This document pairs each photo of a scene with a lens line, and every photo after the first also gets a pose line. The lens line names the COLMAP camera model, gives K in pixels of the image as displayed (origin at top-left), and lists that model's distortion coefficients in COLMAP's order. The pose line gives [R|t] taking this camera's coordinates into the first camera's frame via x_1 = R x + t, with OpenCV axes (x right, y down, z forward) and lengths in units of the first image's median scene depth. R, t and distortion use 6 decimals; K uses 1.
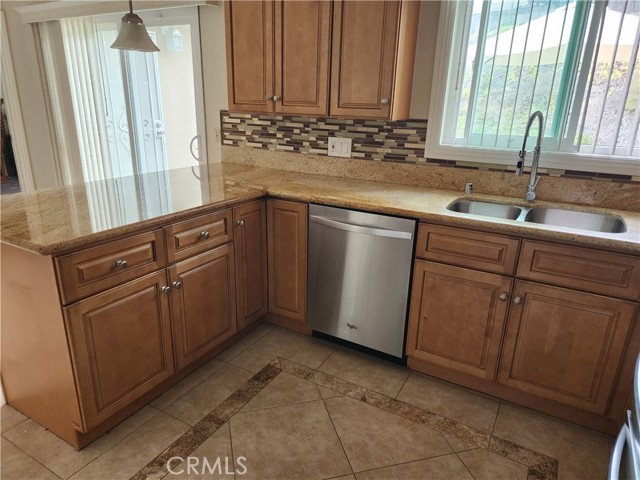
lens RADIAL K [[429.6, 0, 320.0], [0, 429.6, 240.0], [0, 0, 1]] dist [0.105301, -0.083687]
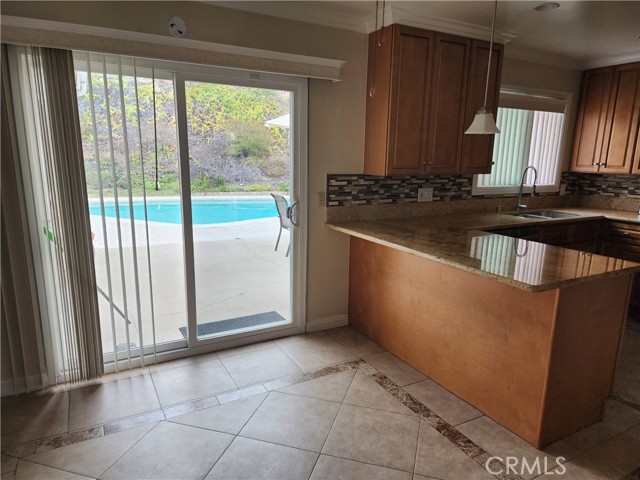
lens RADIAL K [[429.6, 0, 320.0], [0, 429.6, 240.0], [0, 0, 1]] dist [0.105301, -0.083687]
pose [[0.501890, -0.180870, 0.845809, -1.257908], [0.265837, 0.962815, 0.048147, -0.222077], [-0.823066, 0.200682, 0.531309, 0.546765]]
